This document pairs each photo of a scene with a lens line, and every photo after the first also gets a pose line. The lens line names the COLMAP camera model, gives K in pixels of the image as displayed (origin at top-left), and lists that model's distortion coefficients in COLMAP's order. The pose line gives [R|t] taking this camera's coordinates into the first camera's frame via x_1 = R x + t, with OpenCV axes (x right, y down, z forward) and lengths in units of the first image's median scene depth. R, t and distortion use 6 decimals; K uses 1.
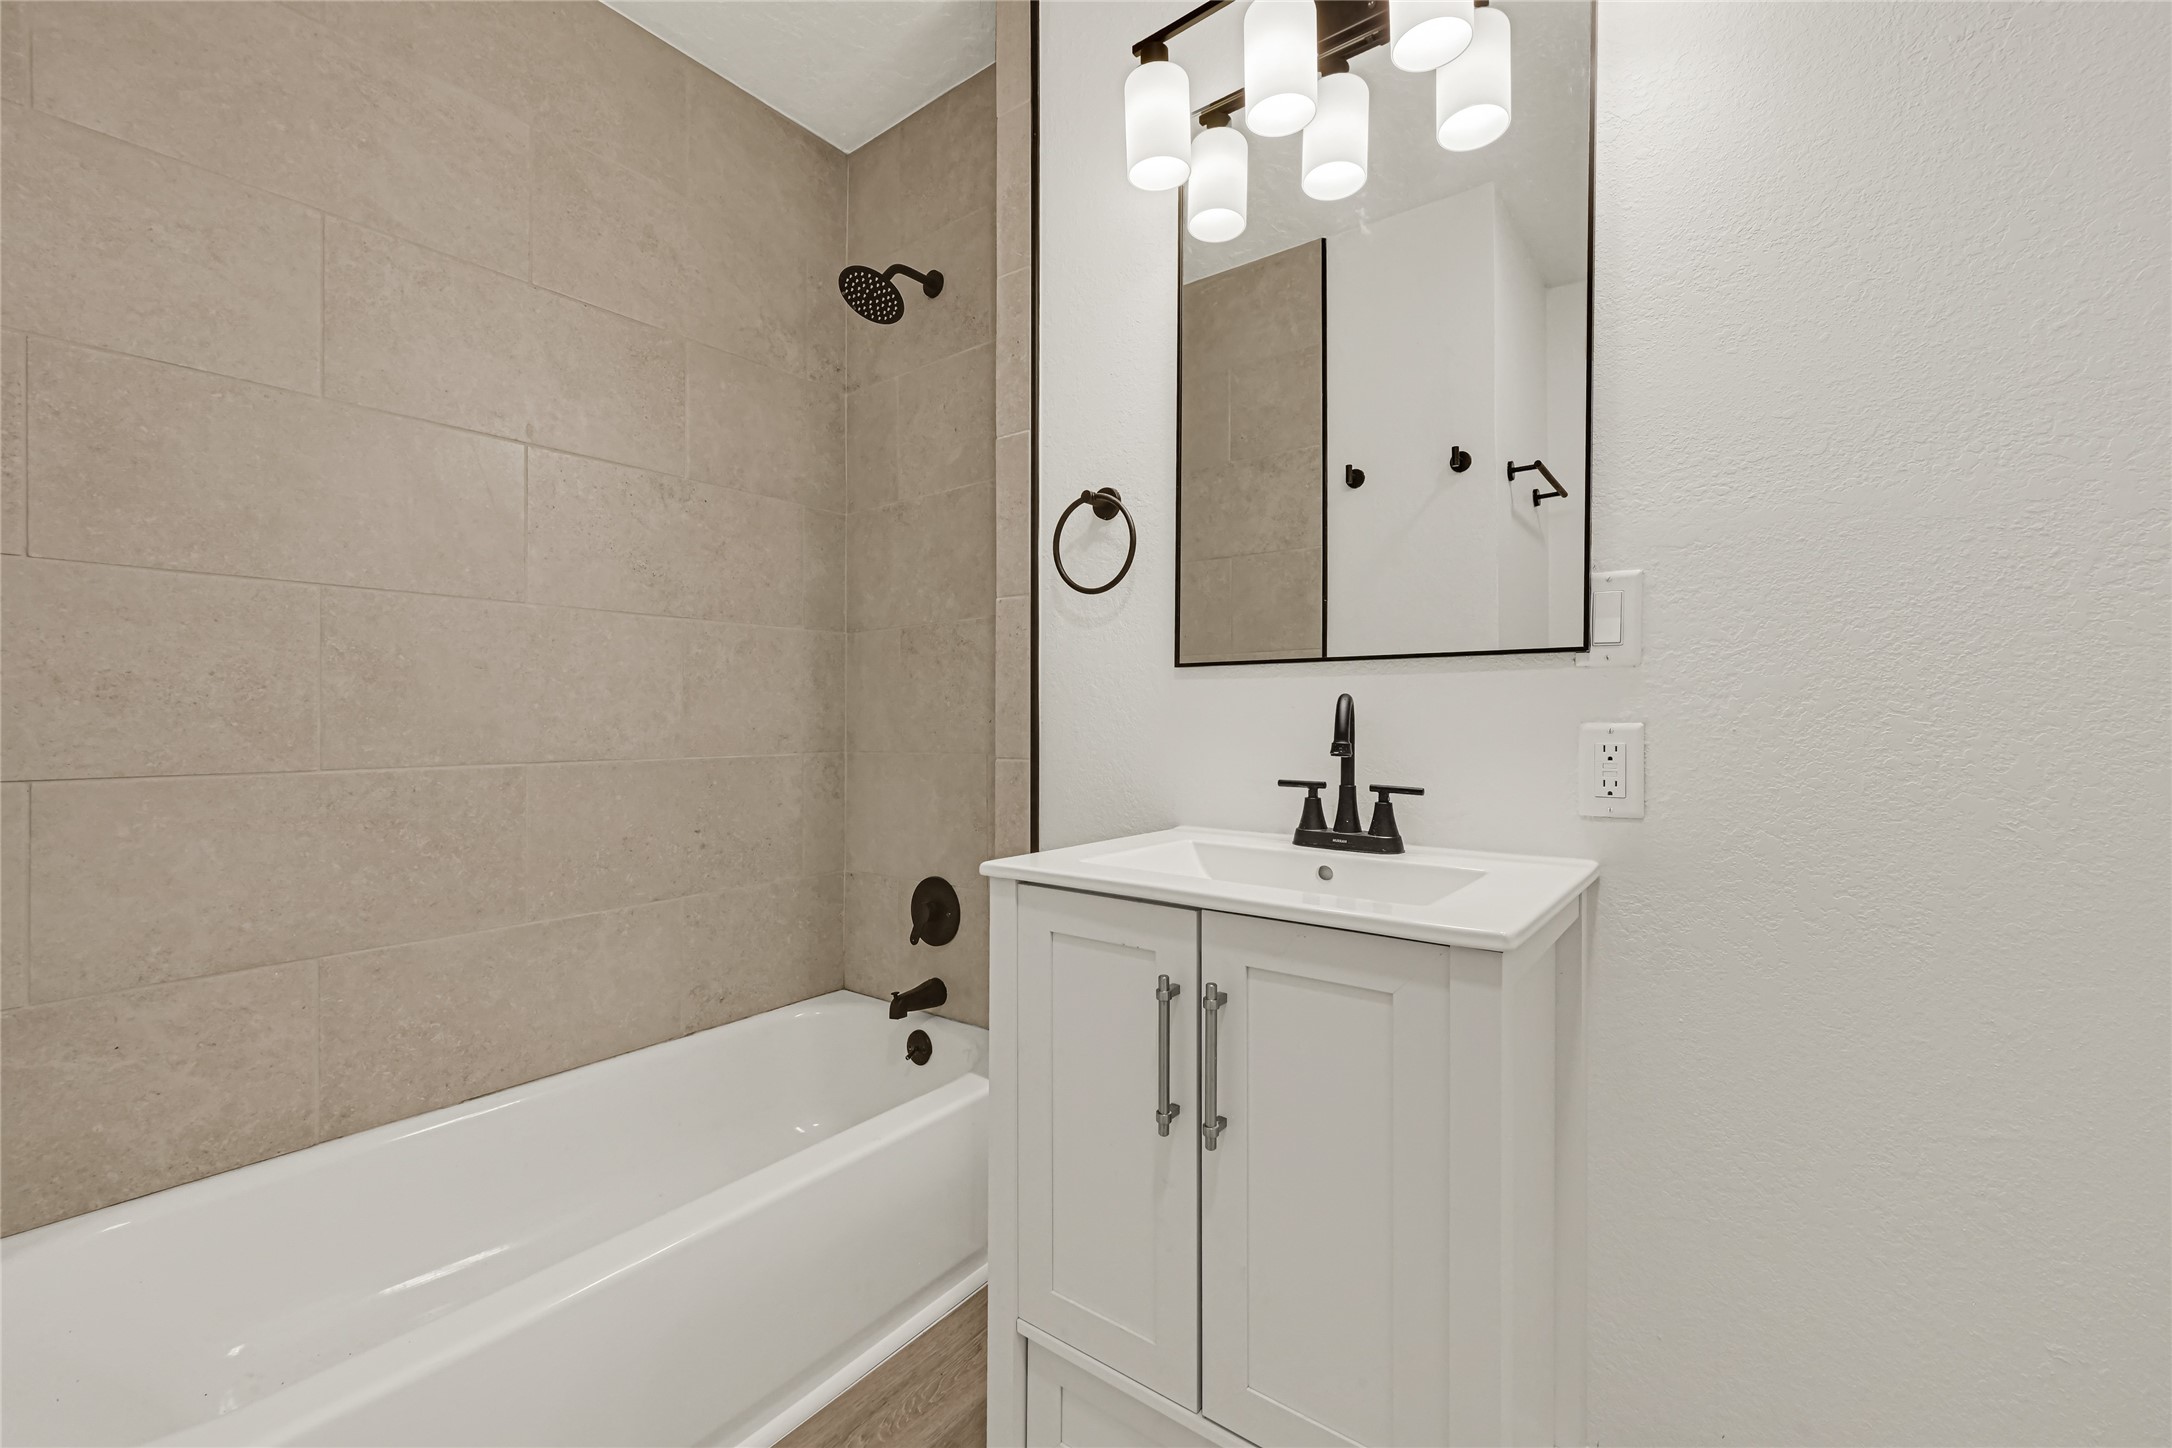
lens RADIAL K [[880.6, 0, 1087.5], [0, 880.6, 715.7], [0, 0, 1]] dist [0.000638, -0.000084]
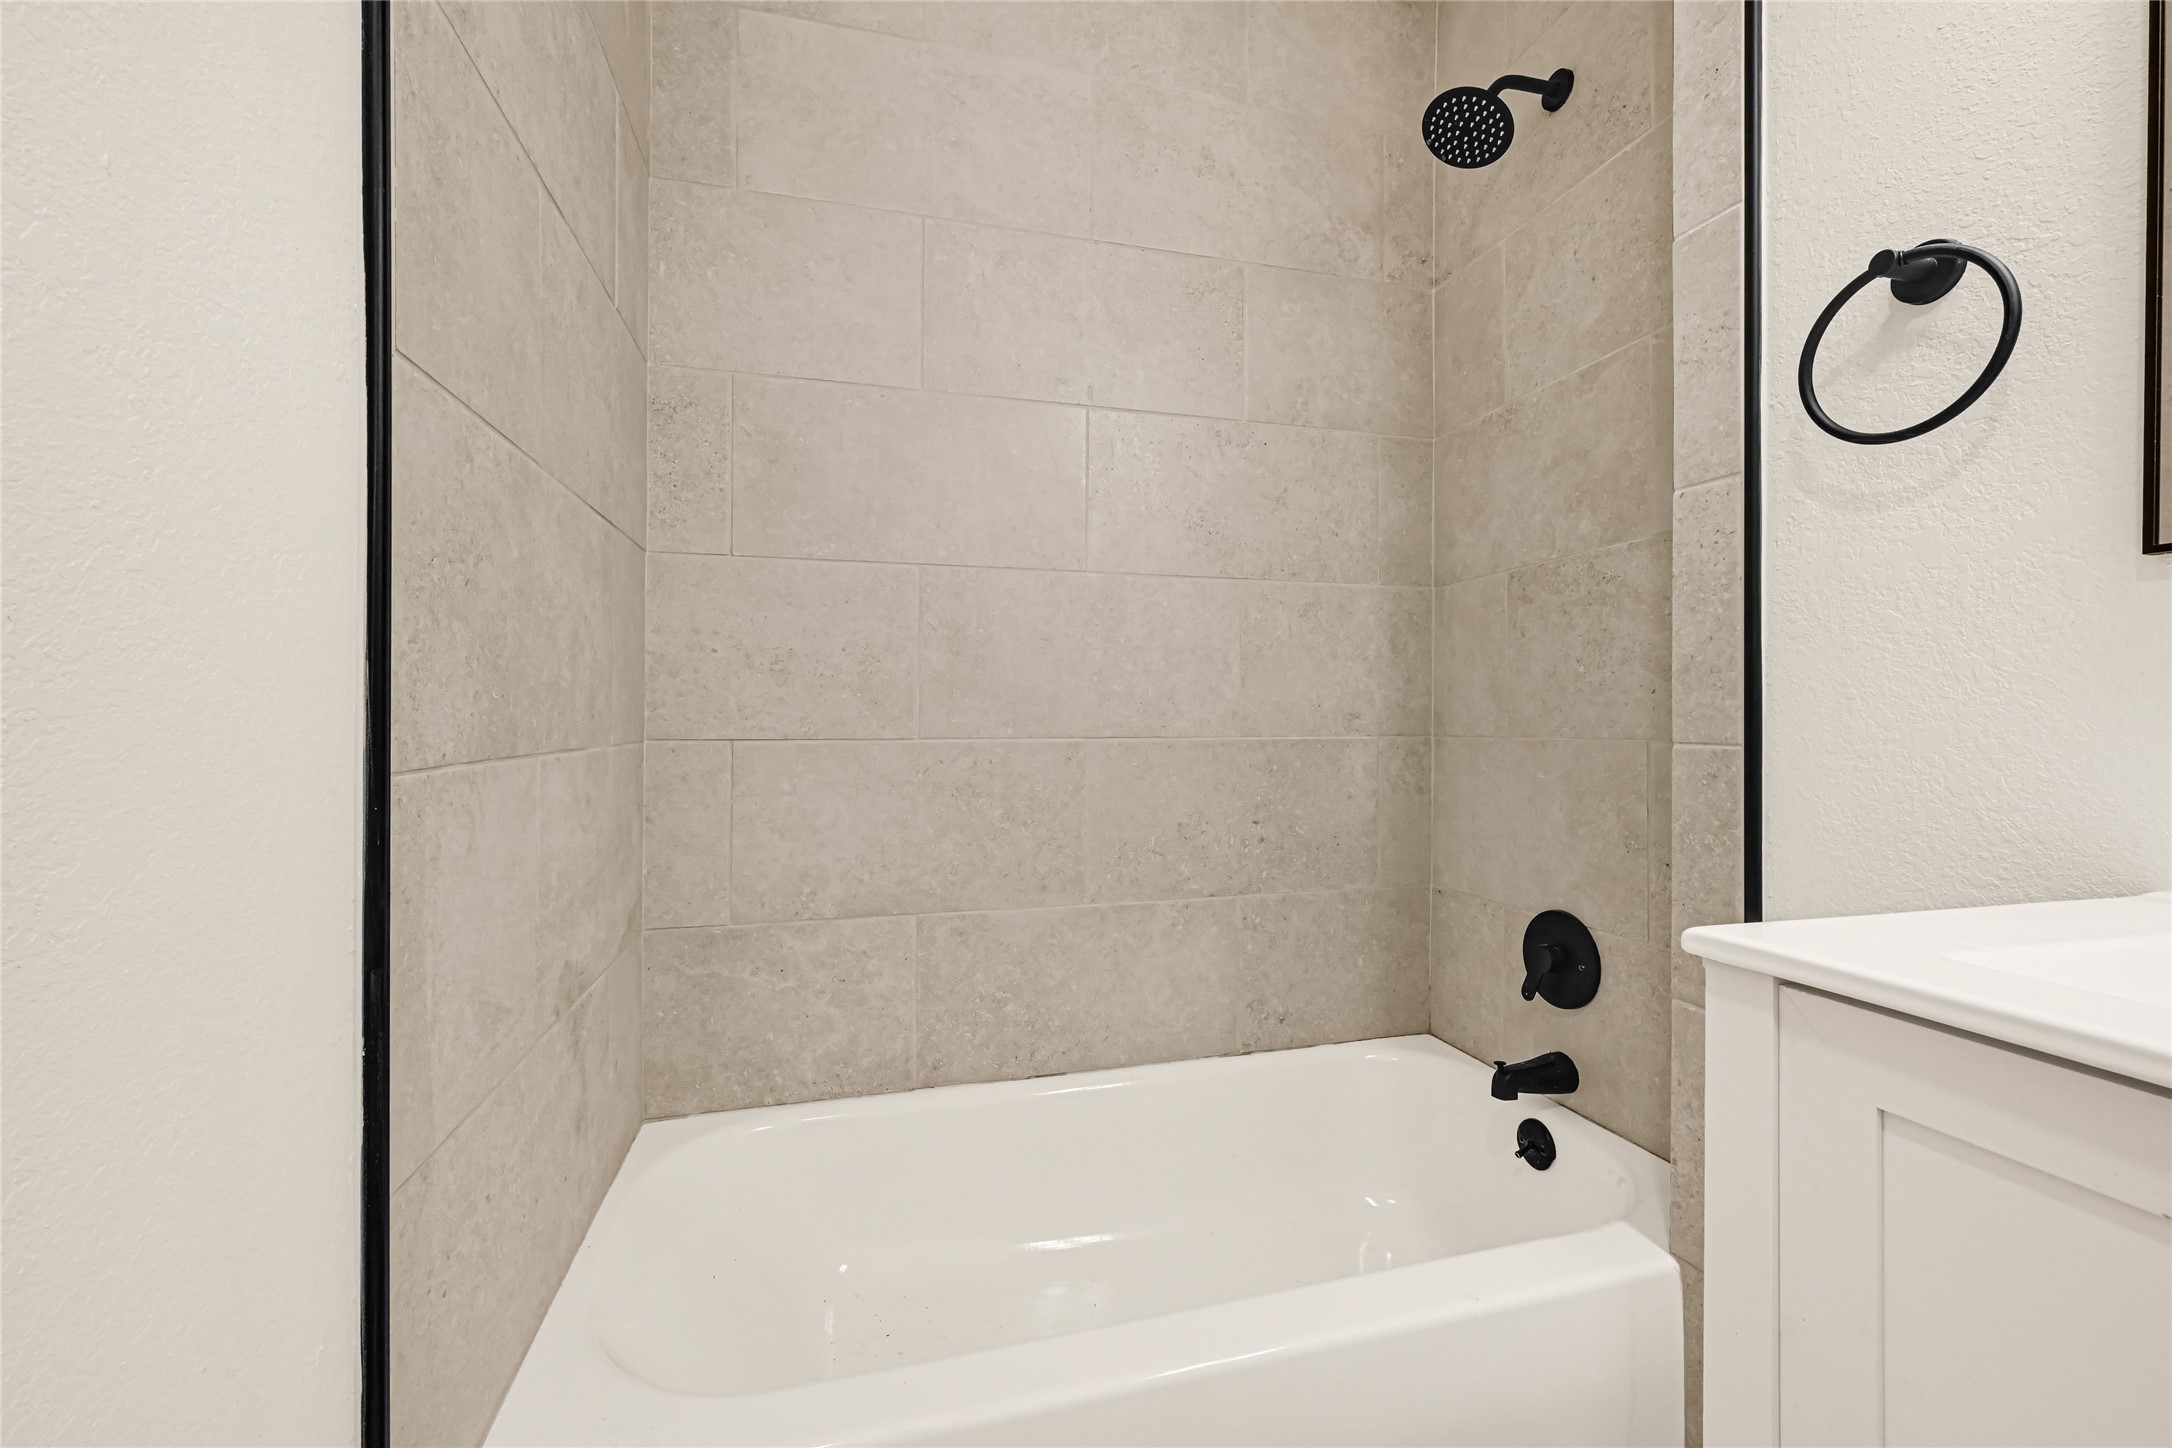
lens RADIAL K [[886.3, 0, 1083.5], [0, 886.3, 711.9], [0, 0, 1]] dist [-0.000682, -0.000290]
pose [[0.795199, 0.001312, -0.606348, -0.051070], [-0.000303, 0.999998, 0.001767, 0.022688], [0.606349, -0.001221, 0.795198, 0.219657]]
